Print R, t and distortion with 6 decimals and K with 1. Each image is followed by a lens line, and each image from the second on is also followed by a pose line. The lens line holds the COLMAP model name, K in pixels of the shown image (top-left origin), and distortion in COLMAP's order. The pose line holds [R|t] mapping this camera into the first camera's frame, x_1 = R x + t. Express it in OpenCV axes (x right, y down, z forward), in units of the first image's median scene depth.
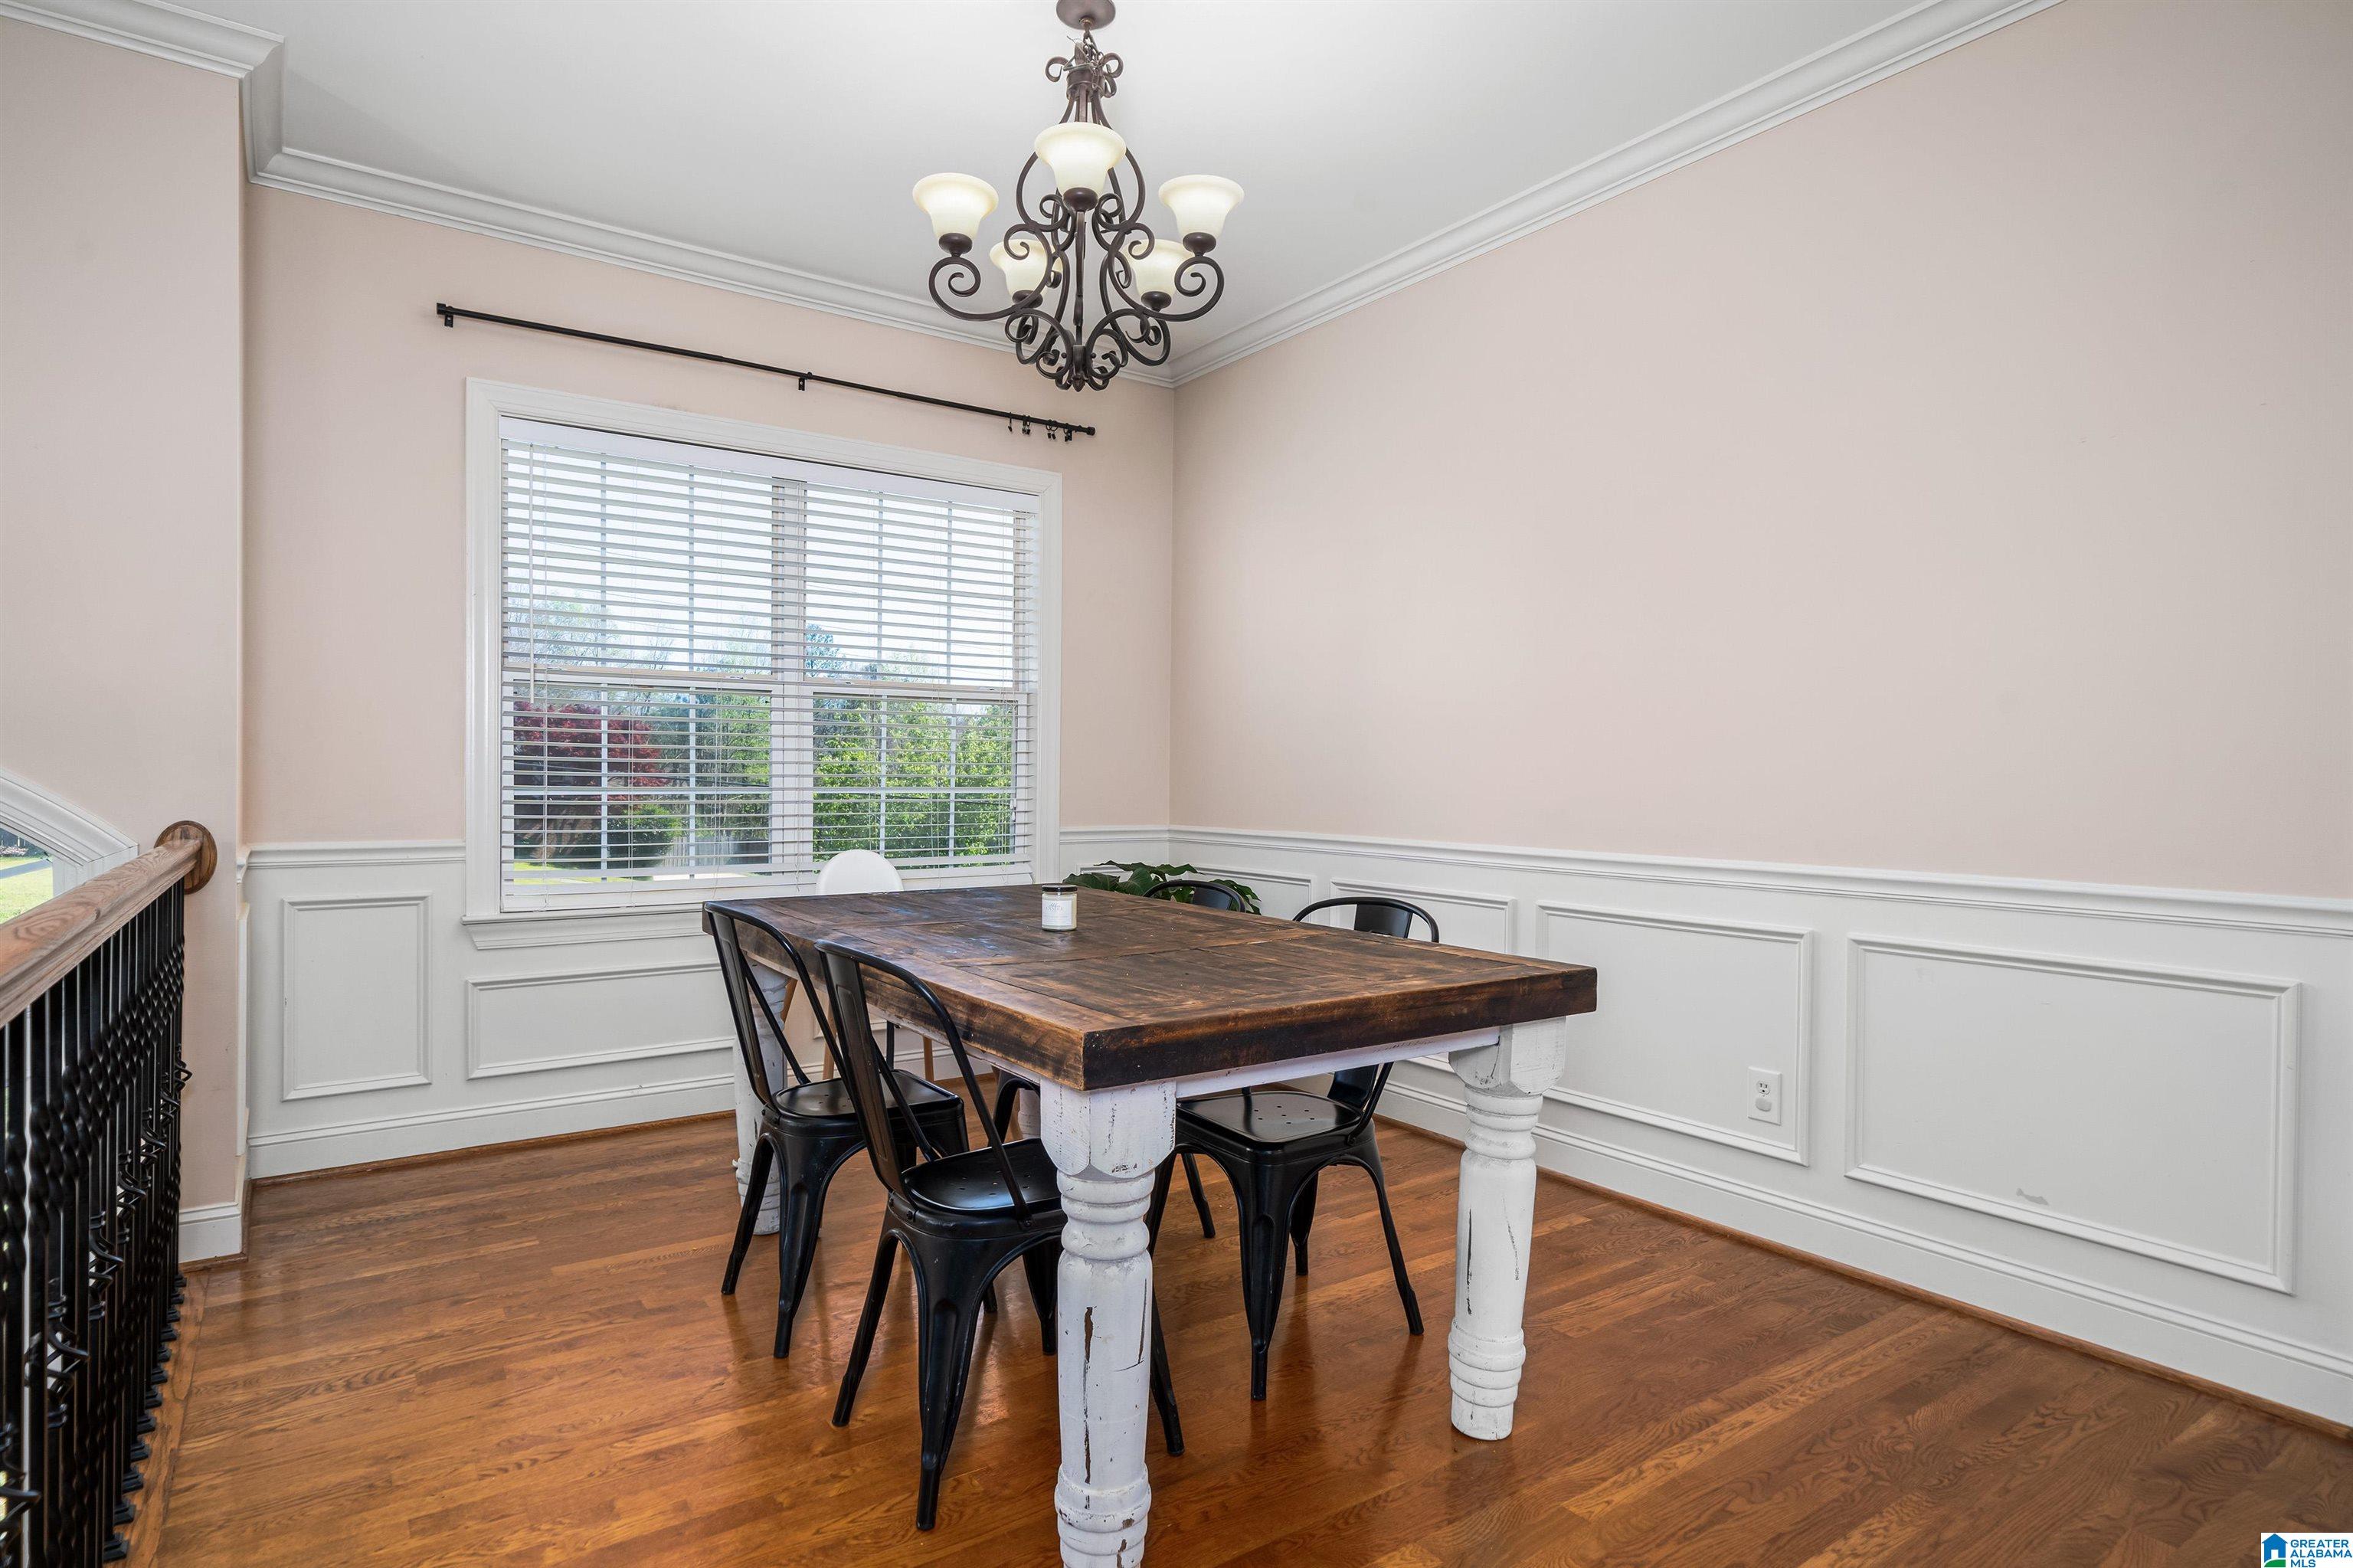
lens RADIAL K [[1233.8, 0, 1171.4], [0, 1233.8, 790.2], [0, 0, 1]] dist [-0.000951, -0.000157]
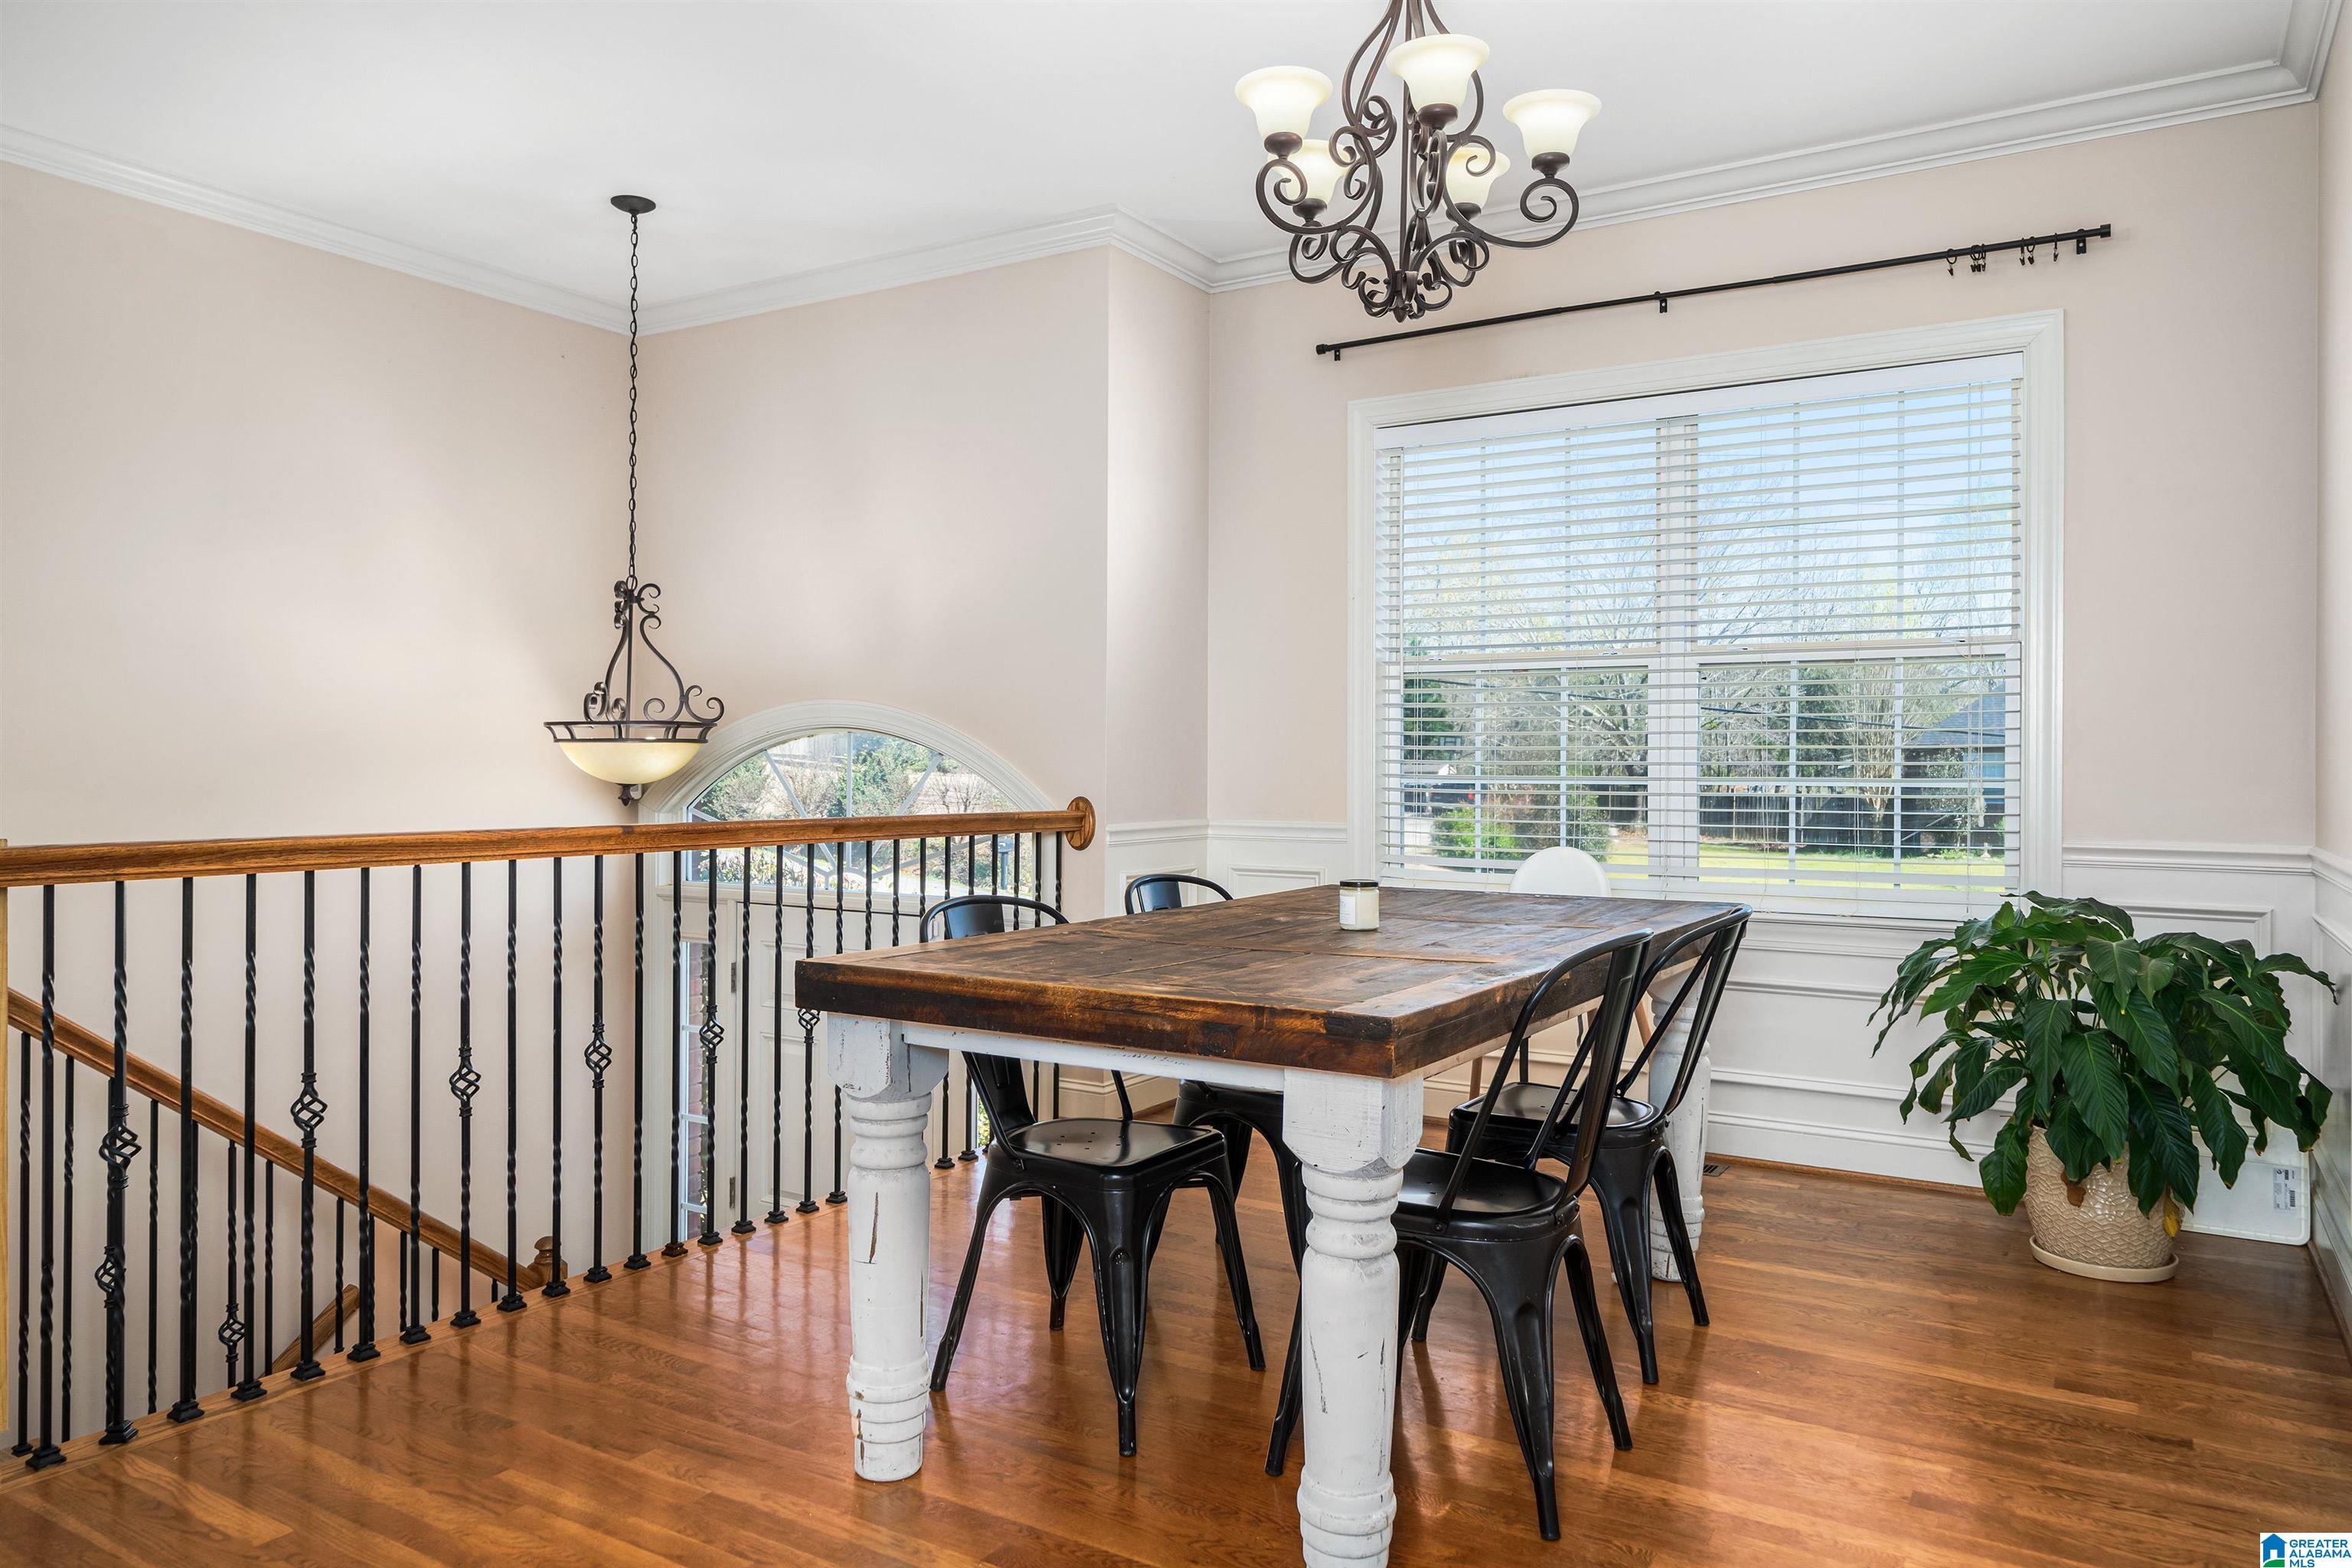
lens RADIAL K [[1604.8, 0, 1175.5], [0, 1604.8, 771.6], [0, 0, 1]] dist [0.000772, 0.000852]
pose [[0.404290, 0.001582, -0.914630, 0.566908], [-0.009527, 0.999952, -0.002481, -0.000352], [0.914581, 0.009716, 0.404285, 0.238758]]
